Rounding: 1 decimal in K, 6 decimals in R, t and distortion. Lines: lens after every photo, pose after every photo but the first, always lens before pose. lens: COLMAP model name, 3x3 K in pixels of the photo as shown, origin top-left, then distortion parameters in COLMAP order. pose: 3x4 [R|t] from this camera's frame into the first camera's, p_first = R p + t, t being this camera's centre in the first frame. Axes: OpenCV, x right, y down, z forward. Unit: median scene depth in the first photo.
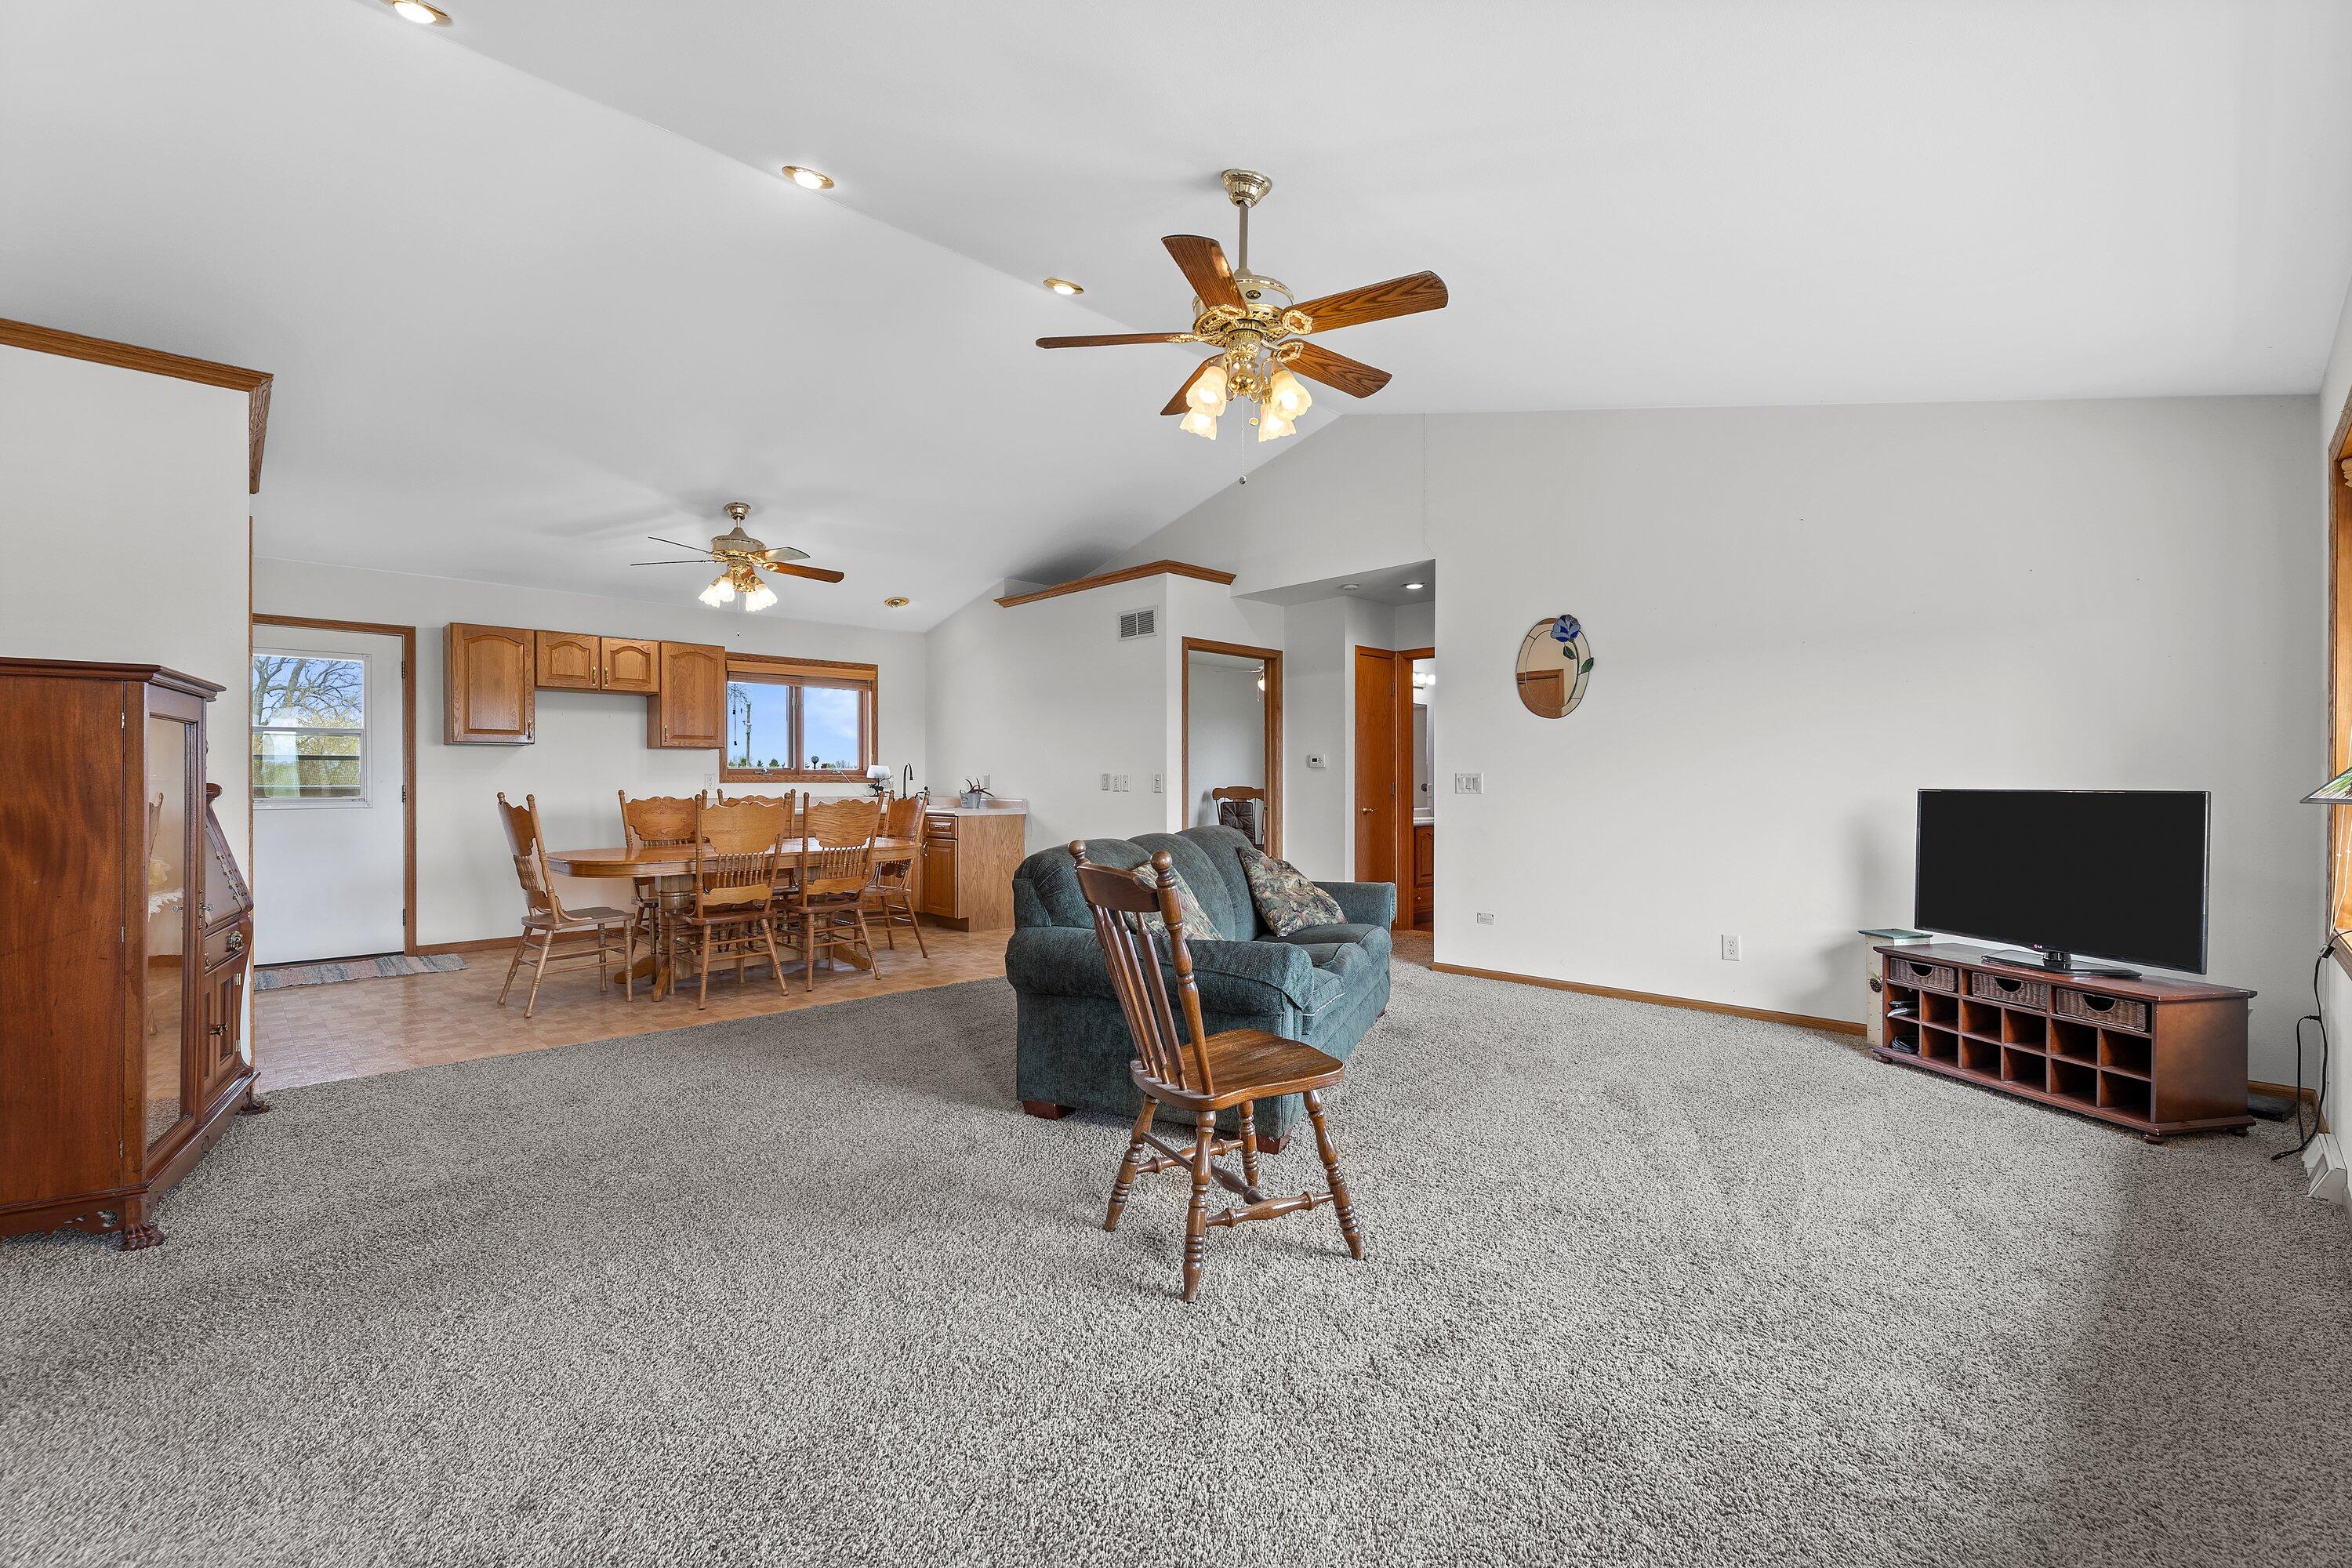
lens RADIAL K [[949.1, 0, 1178.5], [0, 949.1, 784.6], [0, 0, 1]] dist [0.001182, -0.000437]
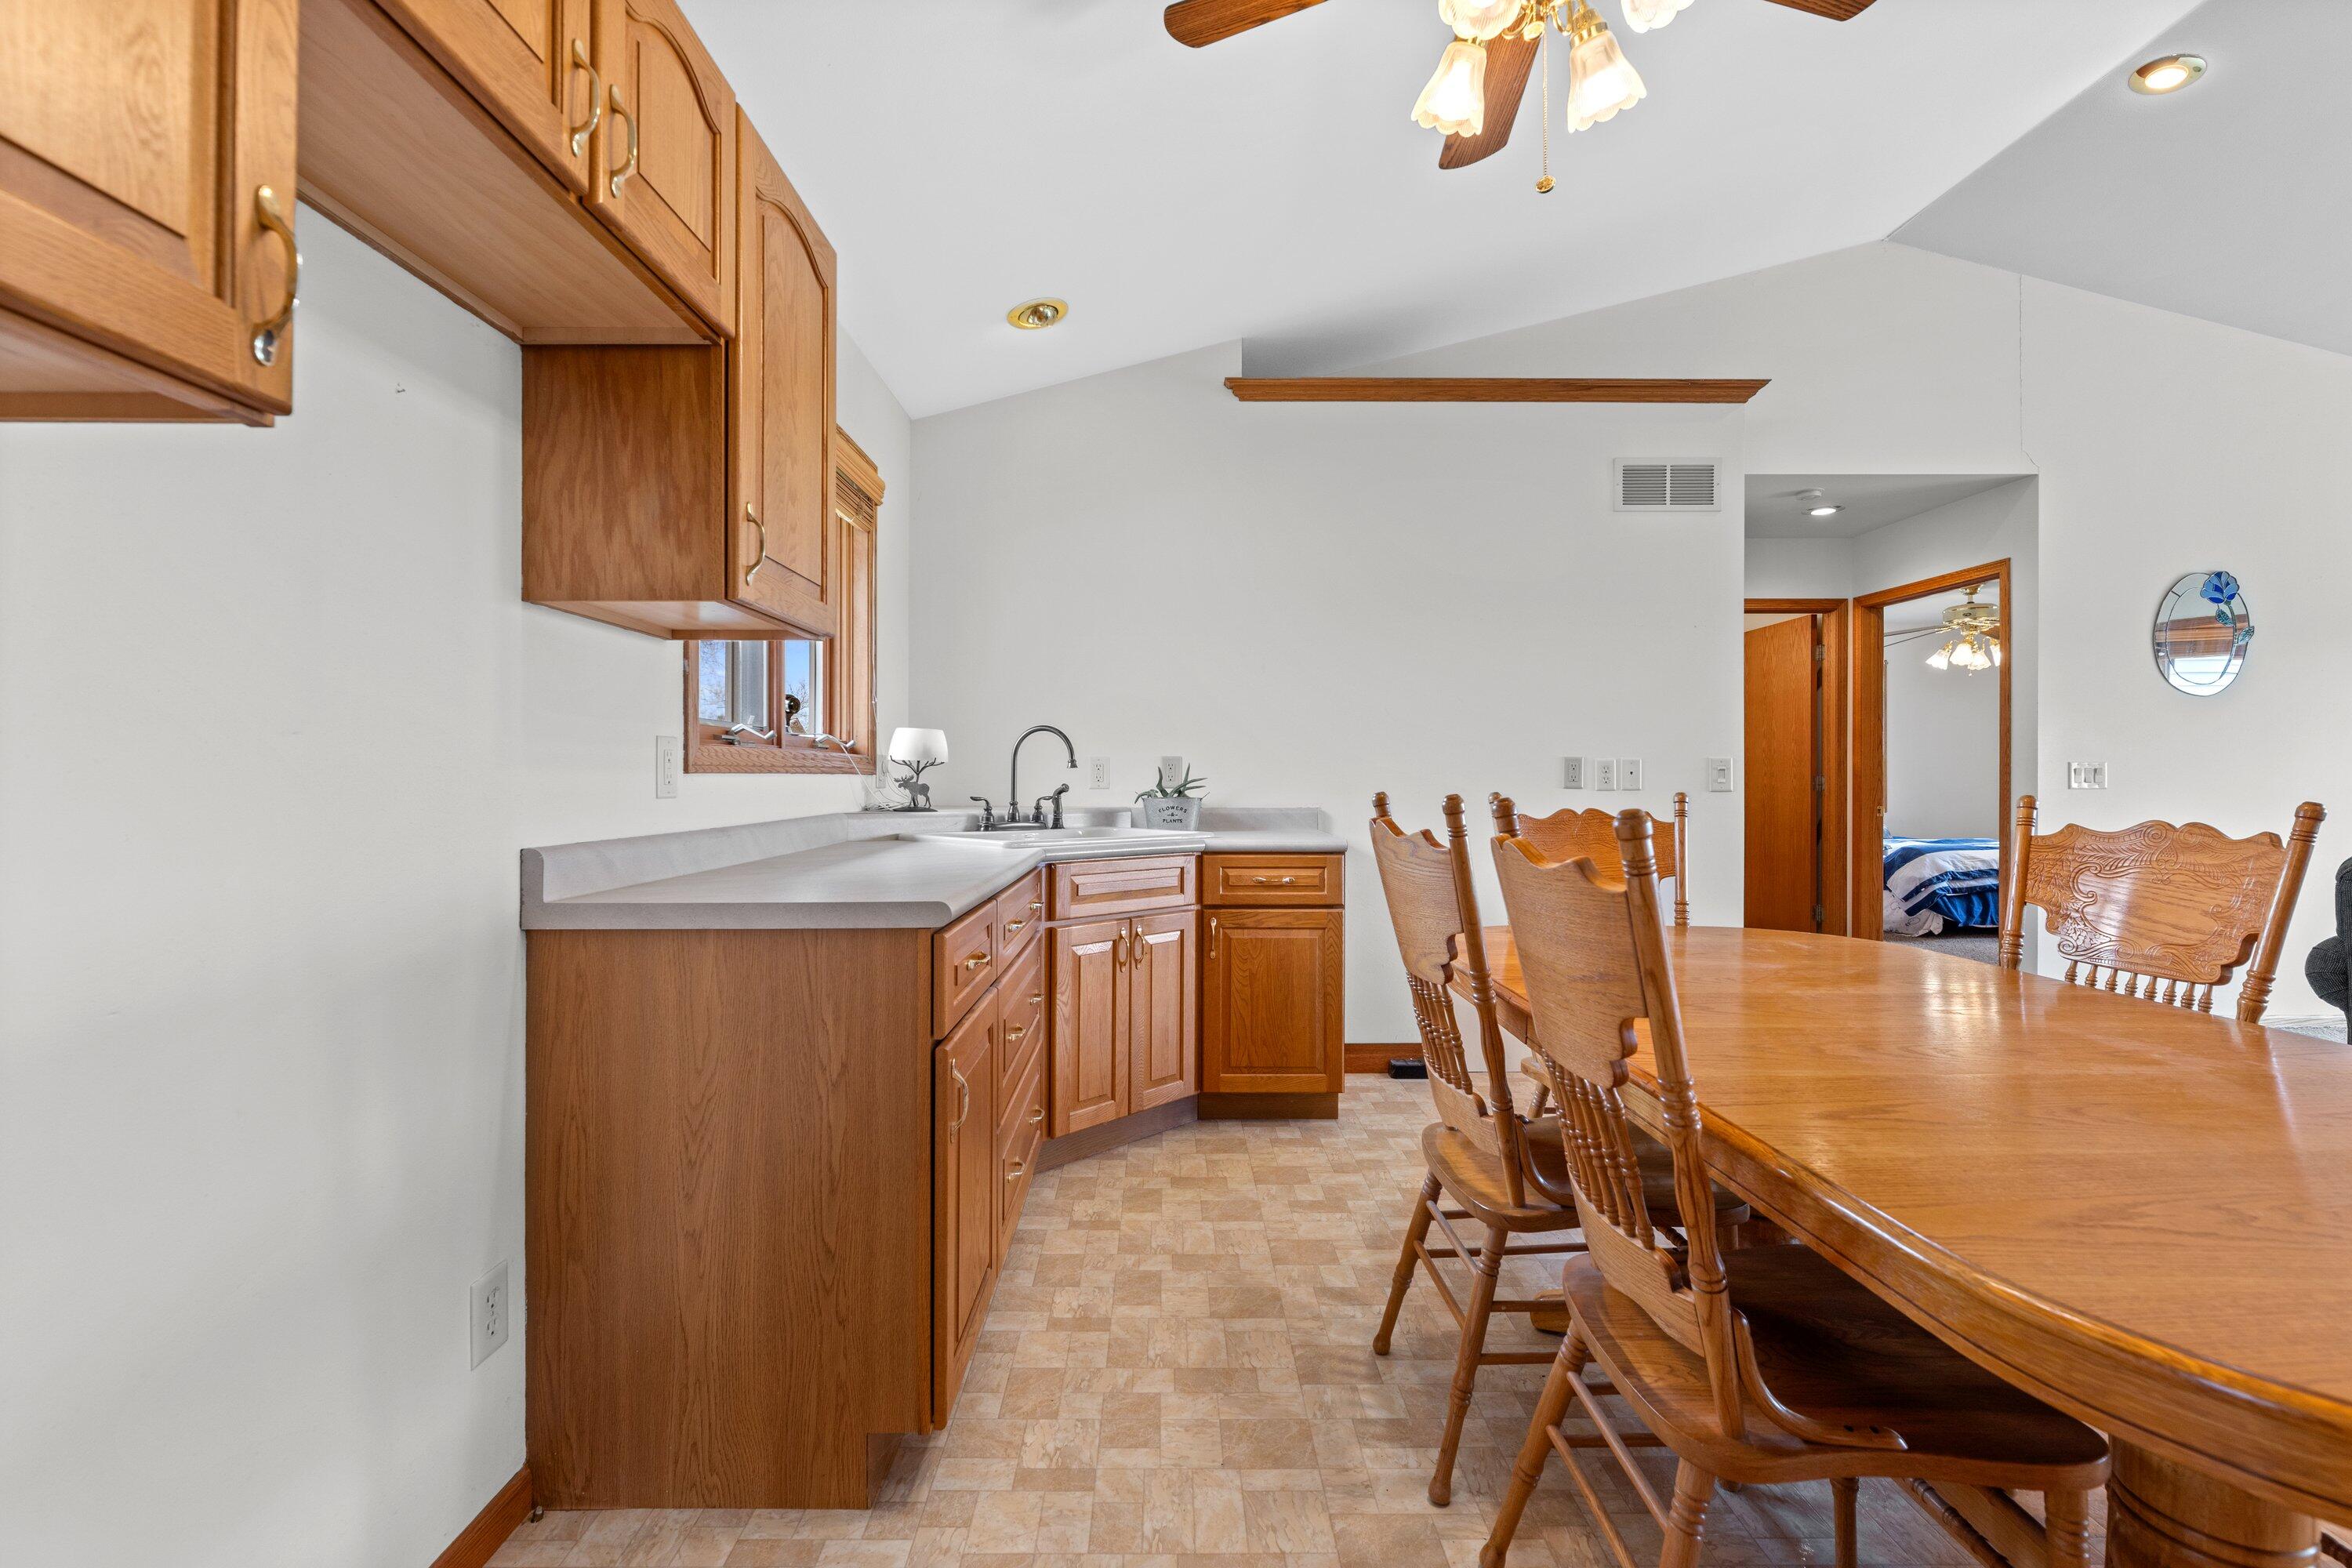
lens RADIAL K [[1023.6, 0, 1170.0], [0, 1023.6, 779.5], [0, 0, 1]] dist [-0.001376, -0.000117]
pose [[0.700713, -0.000673, 0.713443, -0.760354], [0.003292, 0.999992, -0.002290, 0.001727], [-0.713436, 0.003953, 0.700710, 0.900567]]
